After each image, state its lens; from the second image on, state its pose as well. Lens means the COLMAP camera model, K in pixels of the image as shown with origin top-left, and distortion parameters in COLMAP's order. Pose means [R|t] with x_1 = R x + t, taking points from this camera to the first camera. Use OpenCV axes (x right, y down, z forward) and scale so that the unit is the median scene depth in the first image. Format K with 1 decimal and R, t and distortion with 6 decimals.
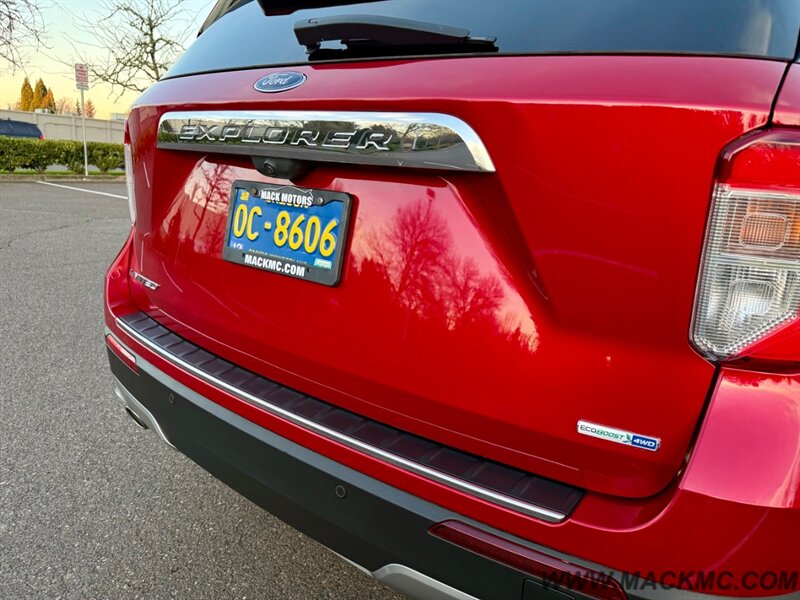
lens RADIAL K [[570.9, 0, 400.0], [0, 570.9, 300.0], [0, 0, 1]] dist [-0.005813, -0.002295]
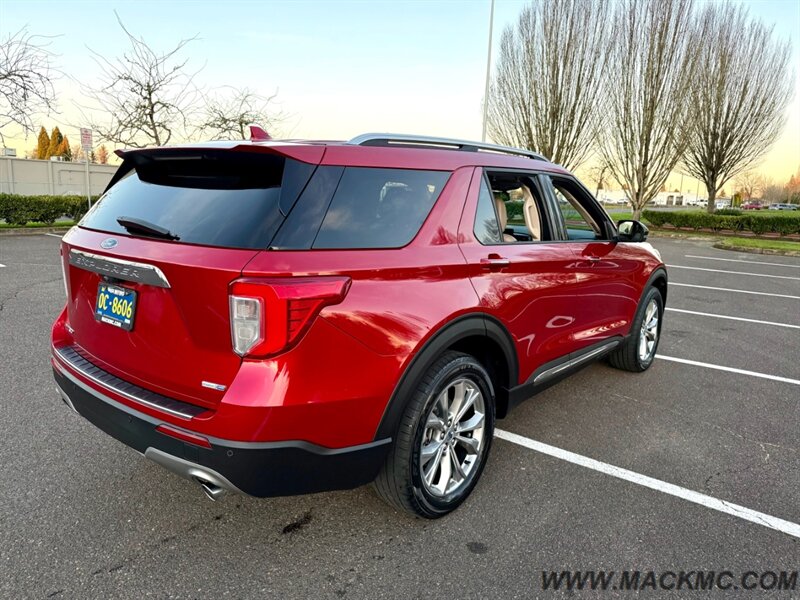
lens RADIAL K [[570.9, 0, 400.0], [0, 570.9, 300.0], [0, 0, 1]] dist [-0.005813, -0.002295]
pose [[0.999528, -0.024431, -0.018608, 0.068405], [0.023361, 0.998174, -0.055713, 0.000313], [0.019935, 0.055252, 0.998273, -0.086725]]
